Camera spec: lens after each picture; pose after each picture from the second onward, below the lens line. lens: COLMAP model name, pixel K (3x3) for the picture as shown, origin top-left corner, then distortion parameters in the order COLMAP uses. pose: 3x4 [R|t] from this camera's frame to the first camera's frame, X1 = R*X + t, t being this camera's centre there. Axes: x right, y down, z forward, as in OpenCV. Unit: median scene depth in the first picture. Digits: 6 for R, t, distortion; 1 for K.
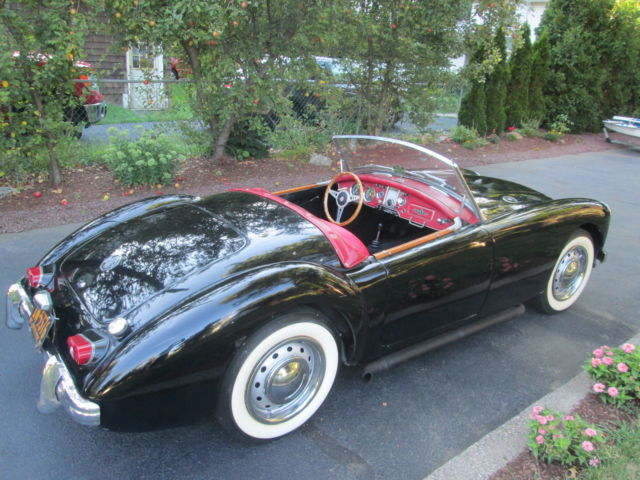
lens RADIAL K [[537.0, 0, 319.6], [0, 537.0, 239.2], [0, 0, 1]] dist [-0.054119, 0.030732]
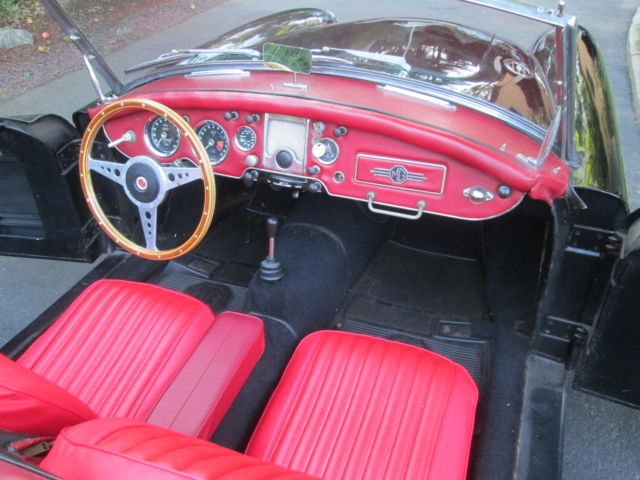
lens RADIAL K [[537.0, 0, 321.3], [0, 537.0, 241.8], [0, 0, 1]] dist [-0.054119, 0.030732]
pose [[0.858535, -0.359180, 0.365933, 0.001330], [0.236647, 0.910667, 0.338651, -0.063126], [-0.454879, -0.204147, 0.866838, 0.321032]]
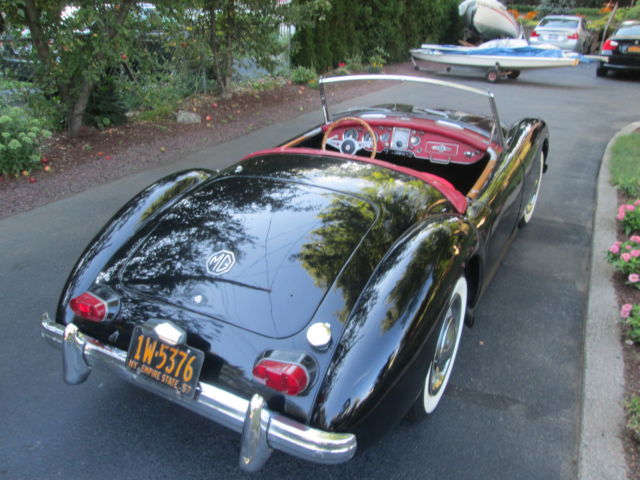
lens RADIAL K [[537.0, 0, 319.4], [0, 537.0, 240.5], [0, 0, 1]] dist [-0.054119, 0.030732]
pose [[0.909596, -0.205502, 0.361116, -0.181486], [0.171175, 0.977281, 0.124982, -0.020979], [-0.378596, -0.051869, 0.924107, 0.077202]]
